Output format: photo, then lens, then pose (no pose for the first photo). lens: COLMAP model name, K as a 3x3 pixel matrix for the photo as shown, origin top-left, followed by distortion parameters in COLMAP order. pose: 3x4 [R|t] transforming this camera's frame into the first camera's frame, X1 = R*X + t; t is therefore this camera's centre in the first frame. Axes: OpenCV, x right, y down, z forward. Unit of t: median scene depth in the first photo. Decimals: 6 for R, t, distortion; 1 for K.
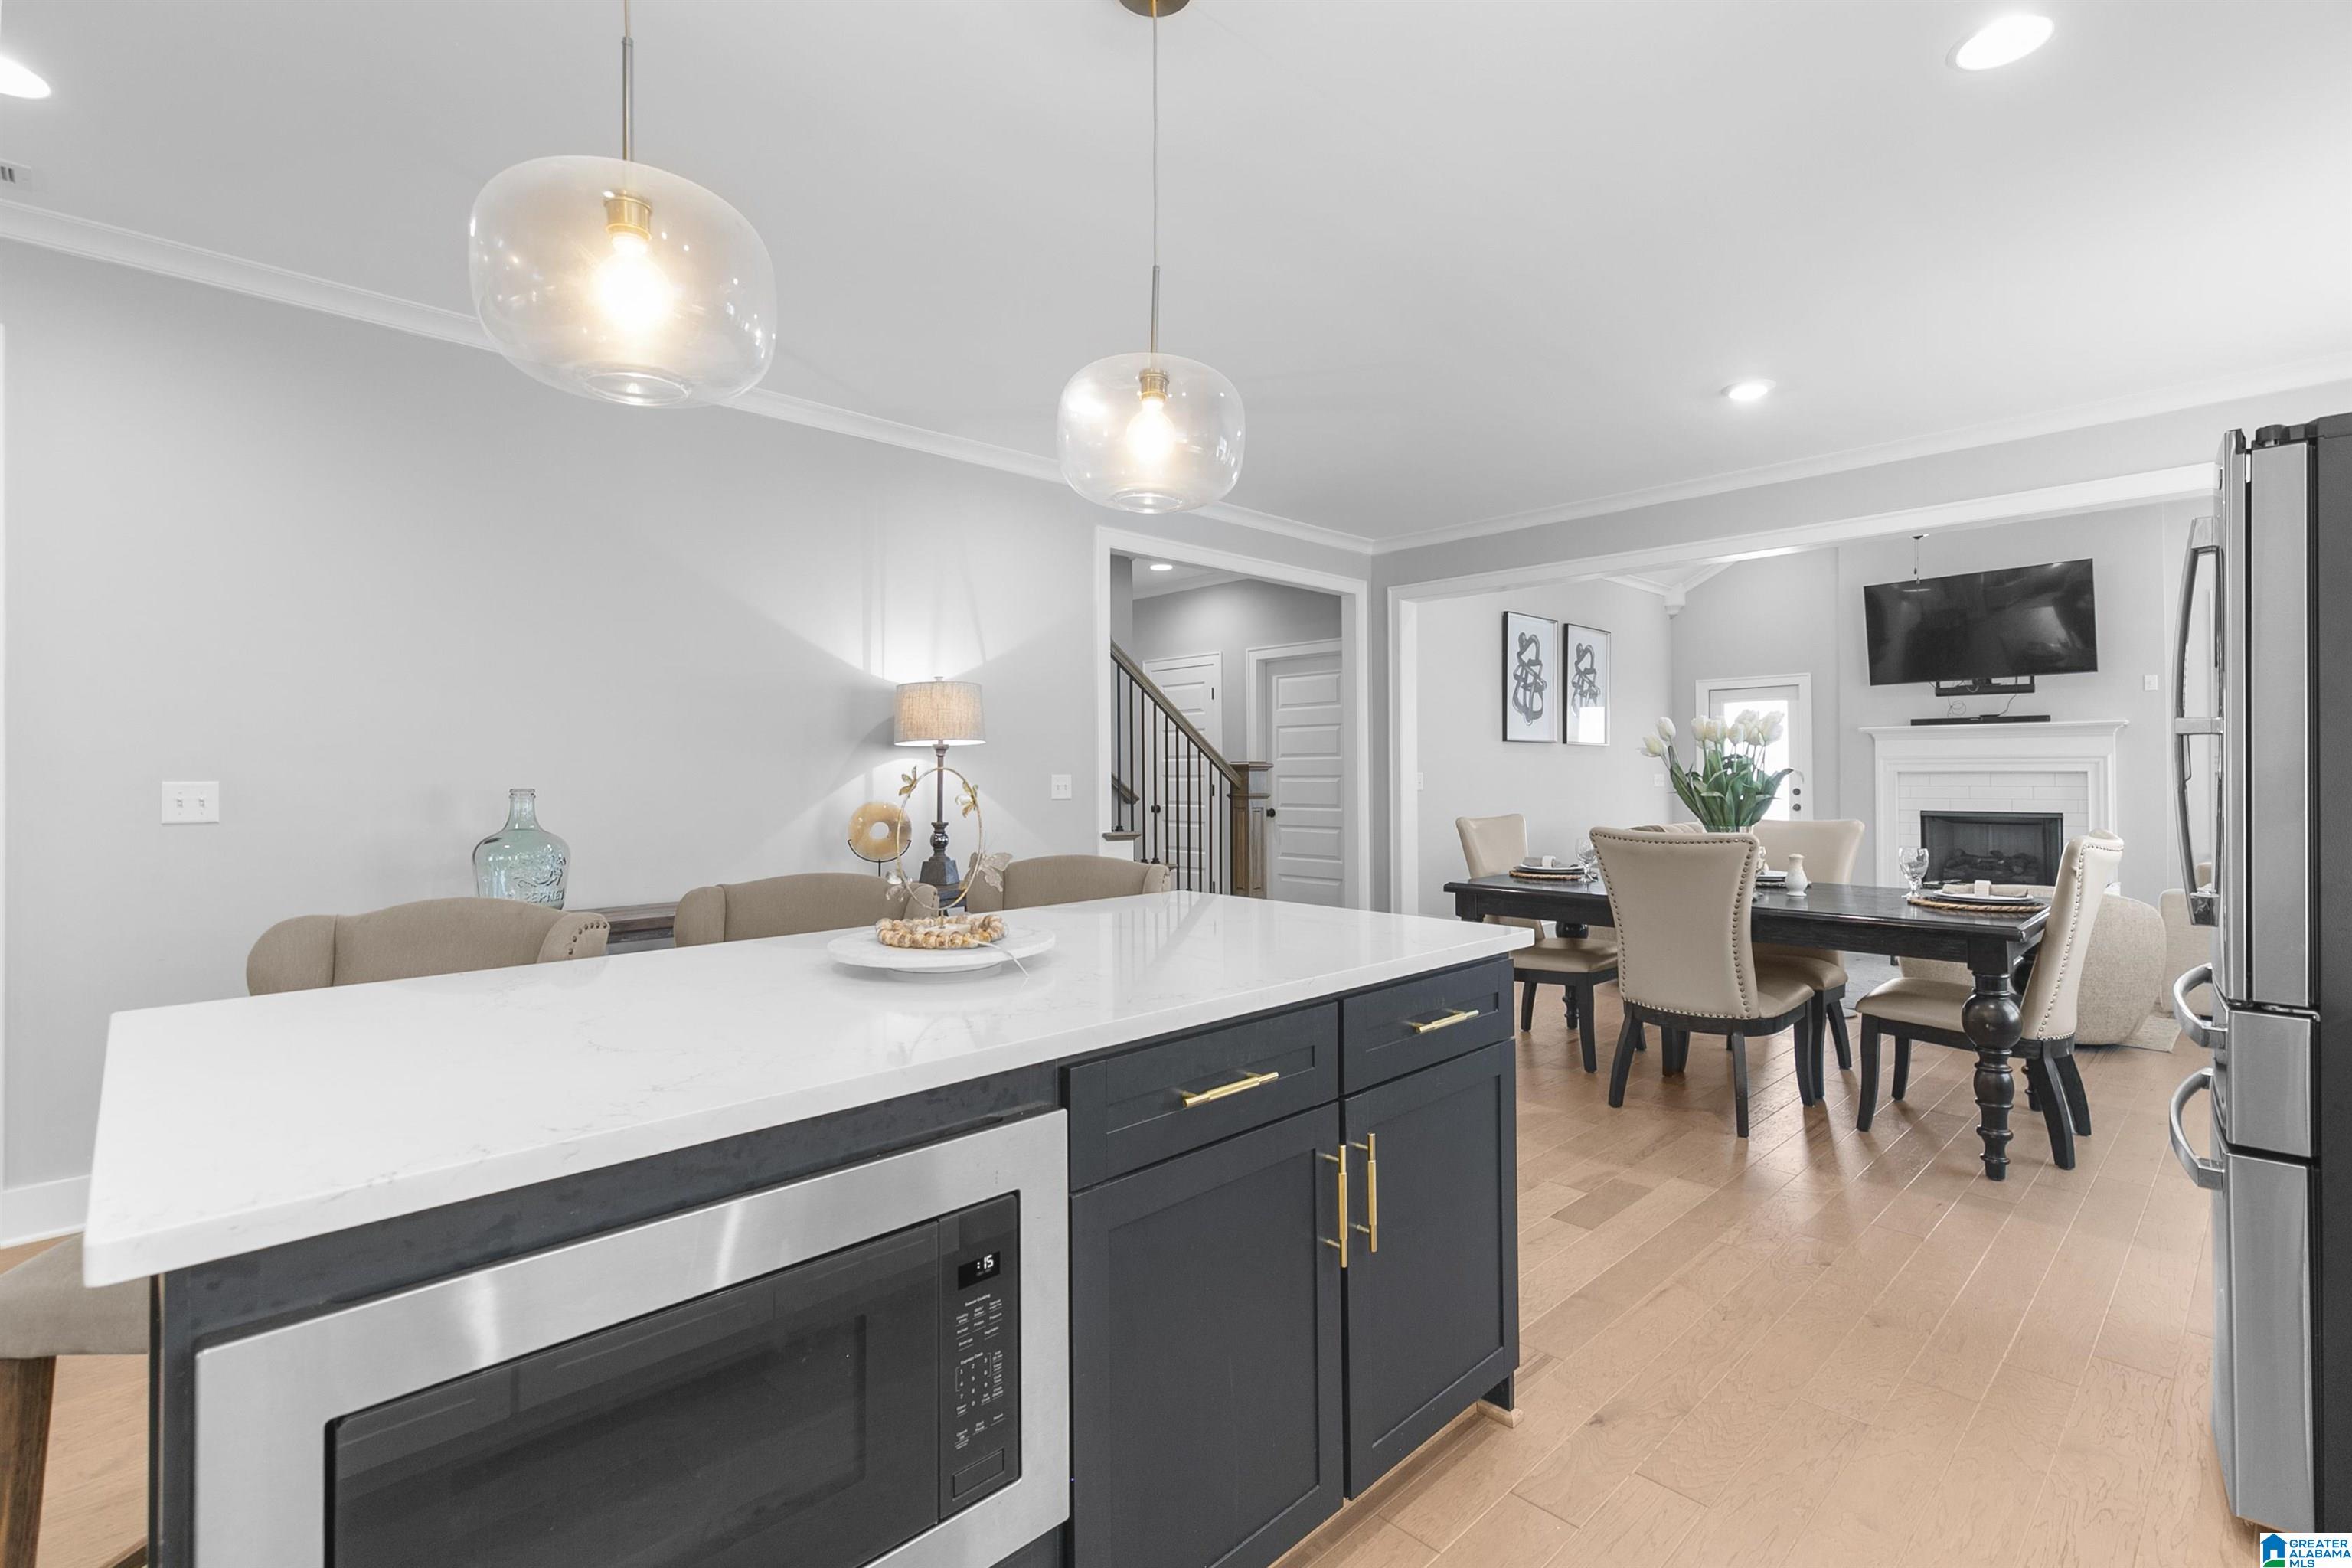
lens RADIAL K [[1073.1, 0, 1174.1], [0, 1073.1, 753.8], [0, 0, 1]] dist [0.000180, -0.000044]
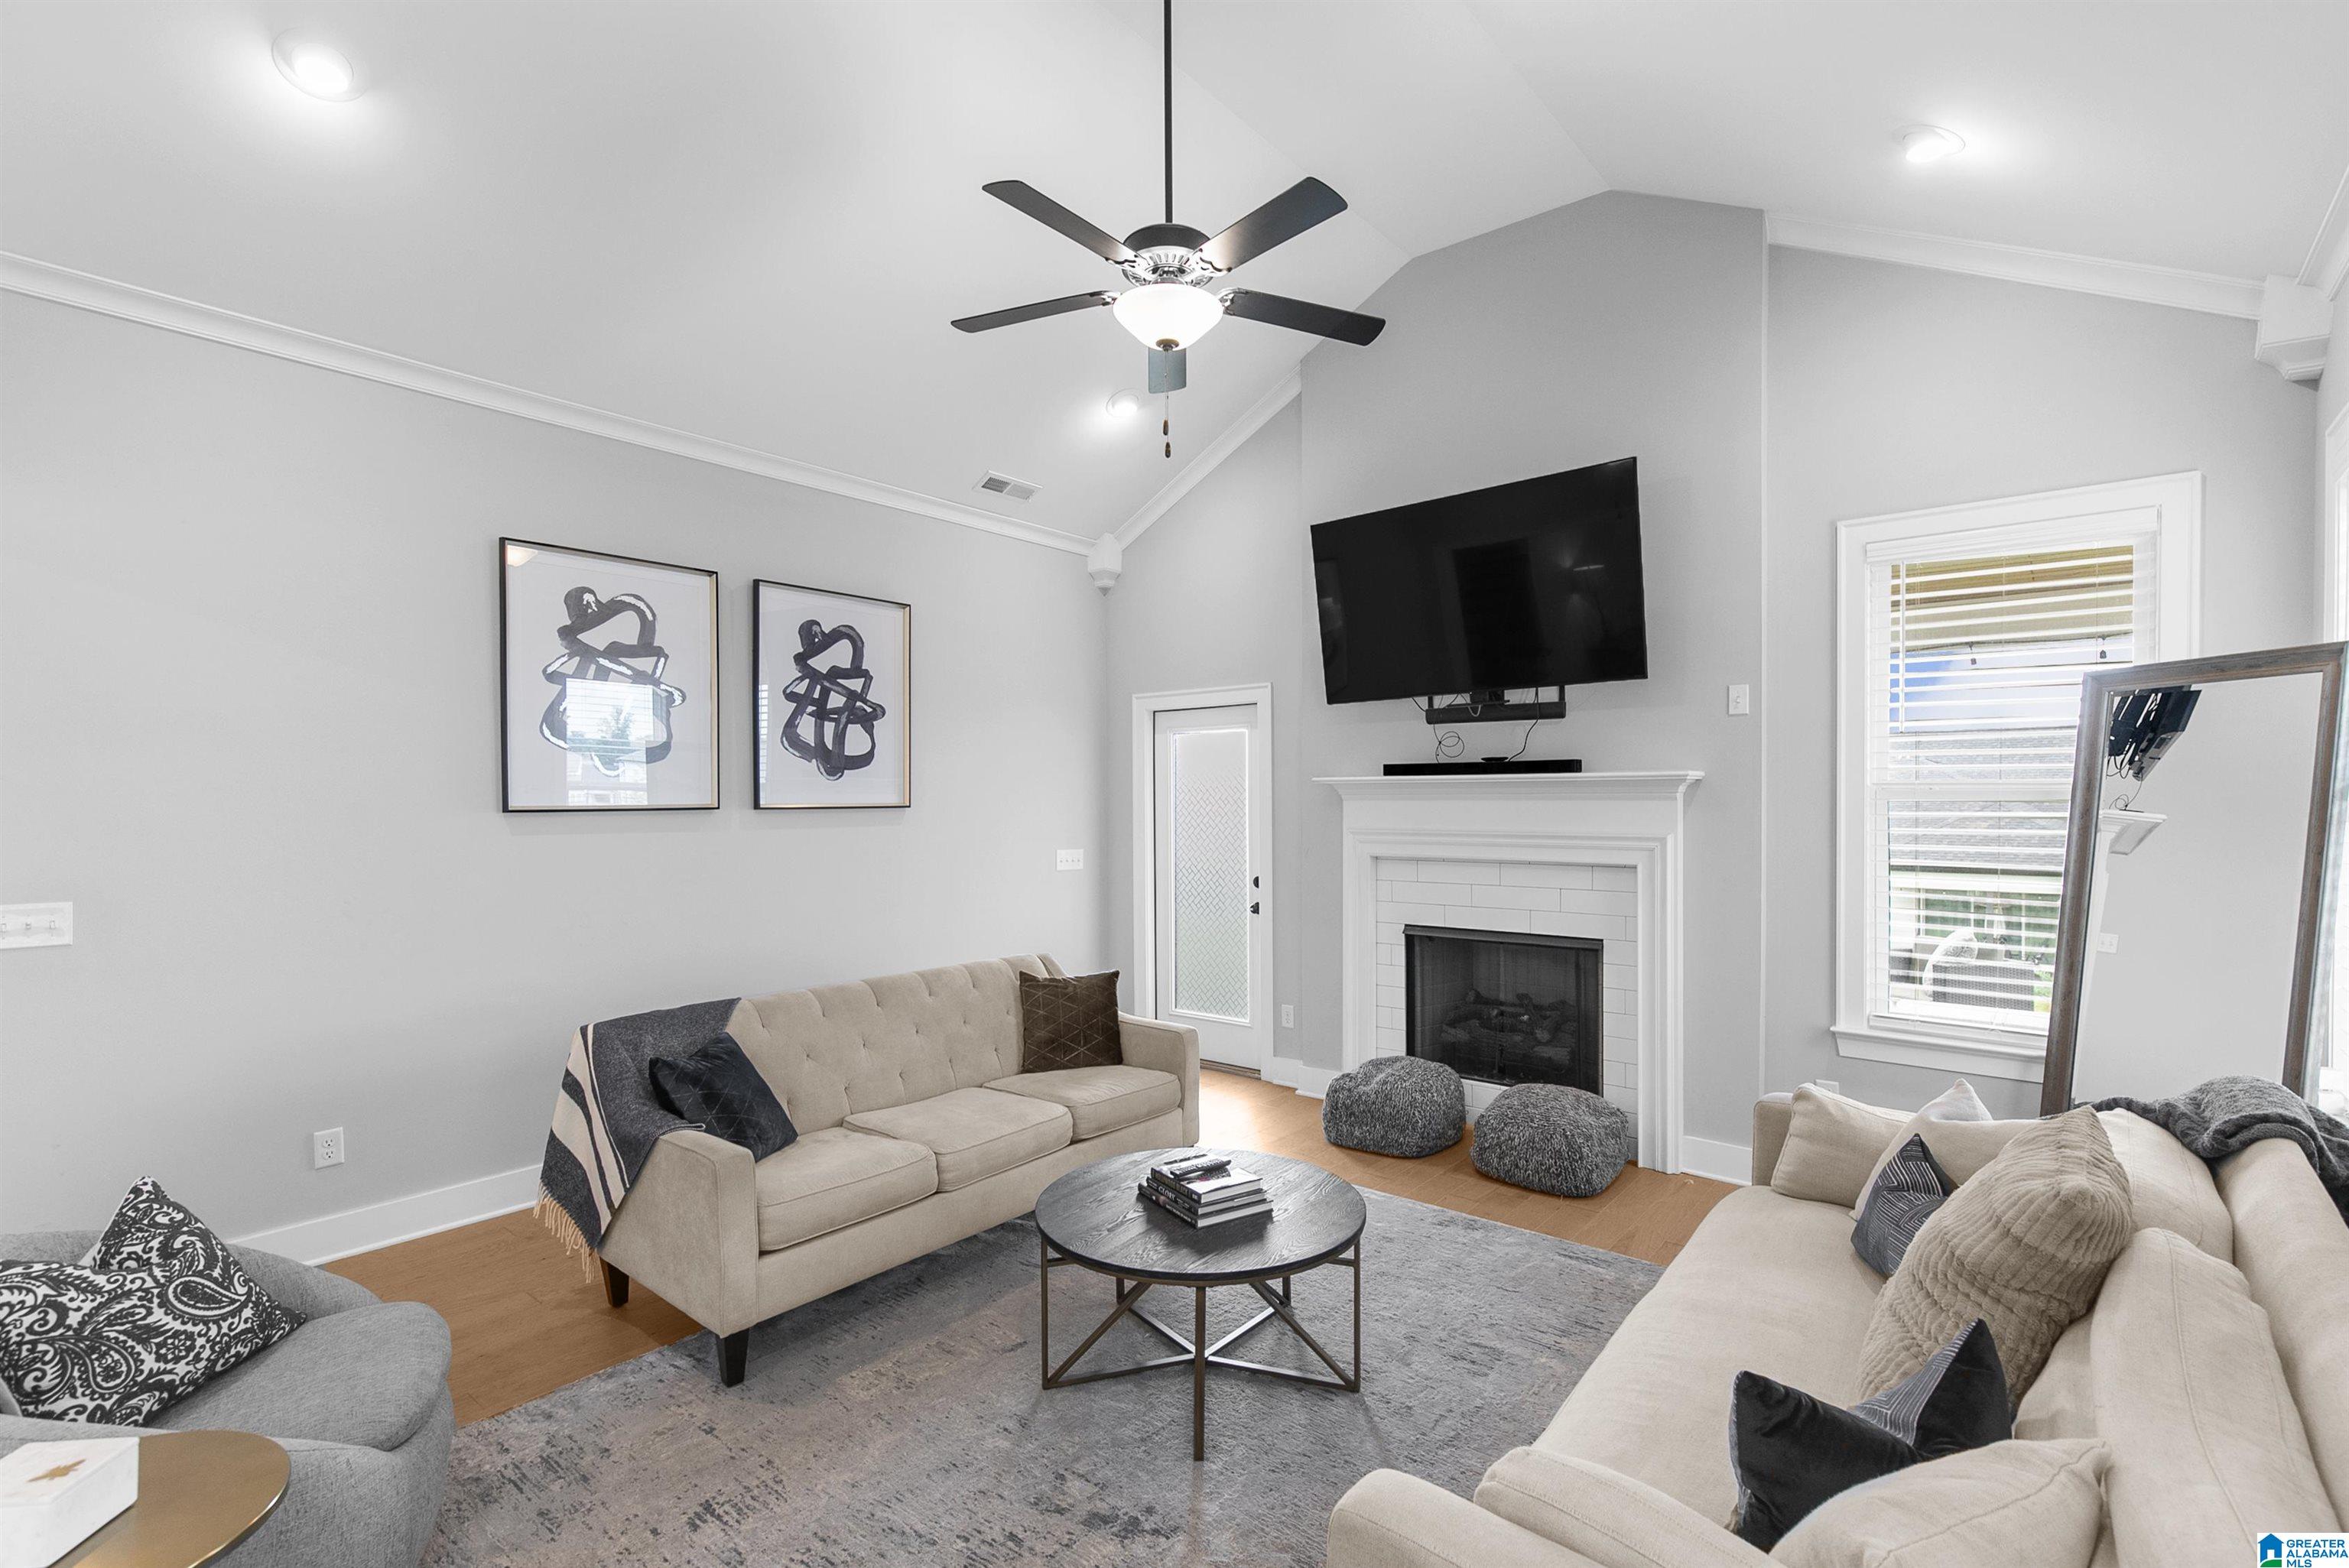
lens RADIAL K [[1069.9, 0, 1196.8], [0, 1069.9, 805.7], [0, 0, 1]] dist [0.009929, -0.000140]
pose [[0.991637, -0.004515, 0.128982, 0.531873], [0.000782, 0.999580, 0.028976, -0.027506], [-0.129059, -0.028632, 0.991223, 0.469249]]
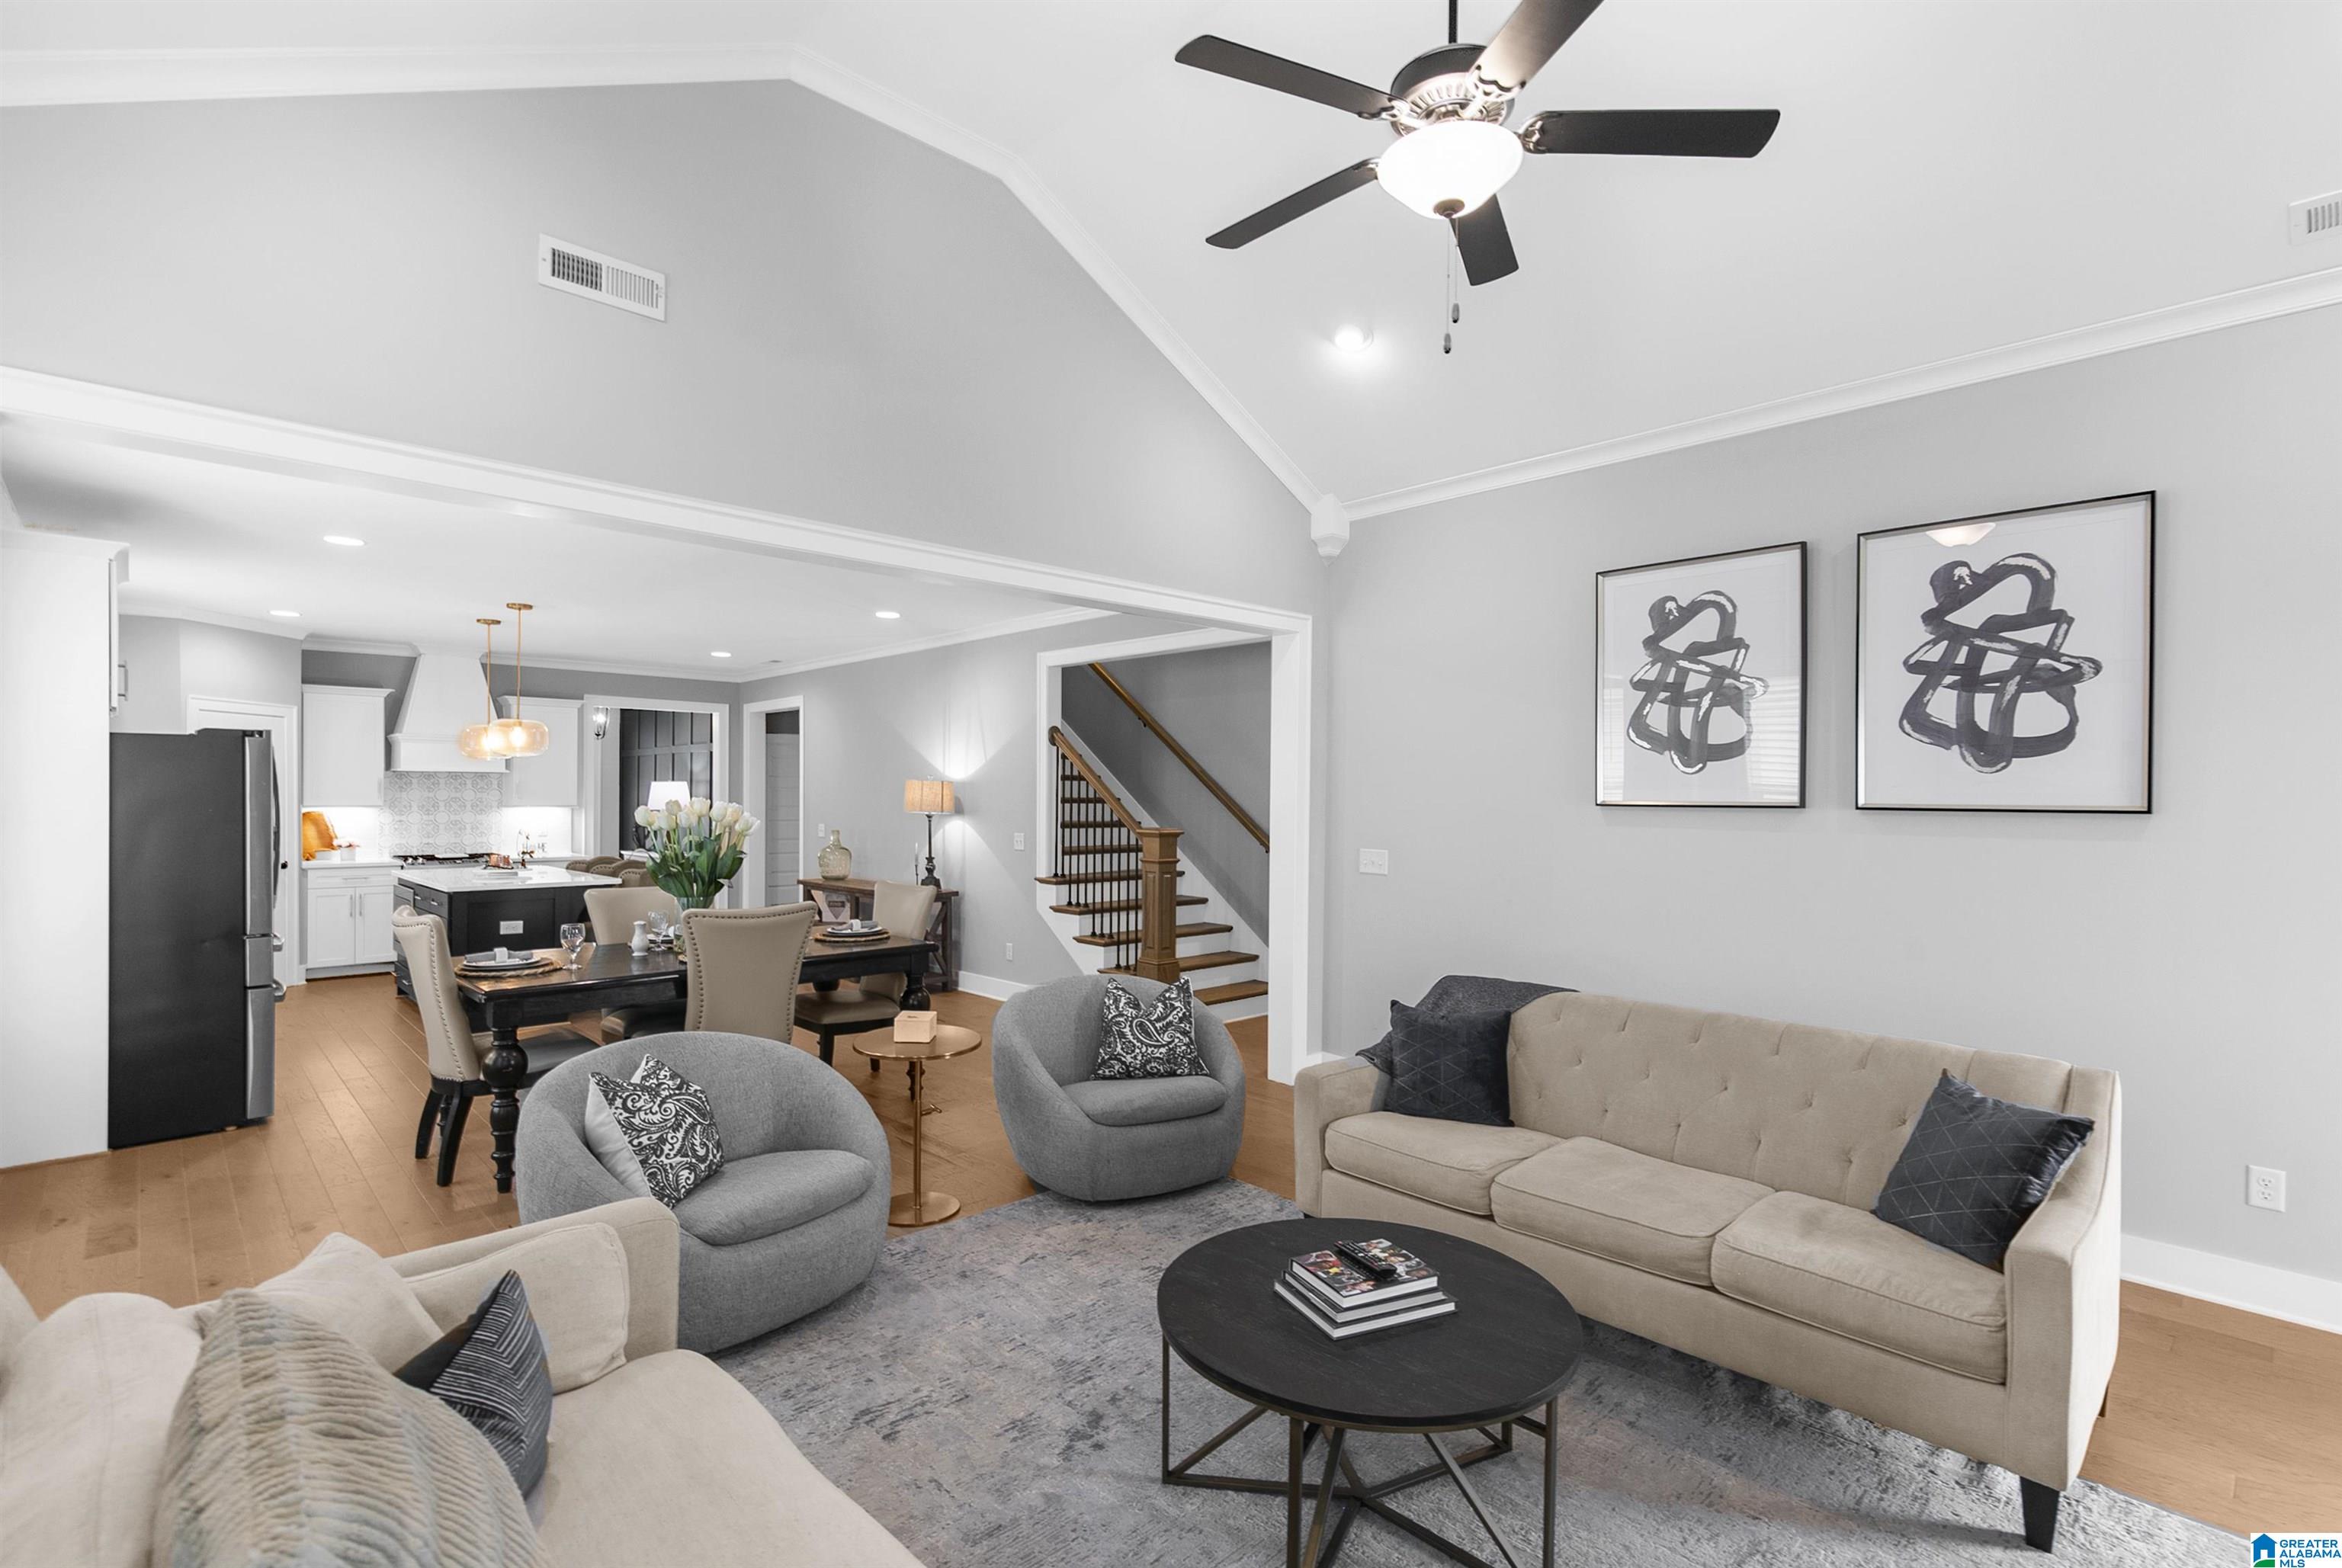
lens RADIAL K [[1066.8, 0, 1193.2], [0, 1066.8, 805.7], [0, 0, 1]] dist [0.009929, -0.000140]
pose [[0.013570, 0.010403, -0.999854, 0.842475], [0.010858, 0.999885, 0.010551, -0.019239], [0.999849, -0.011000, 0.013456, 0.761283]]
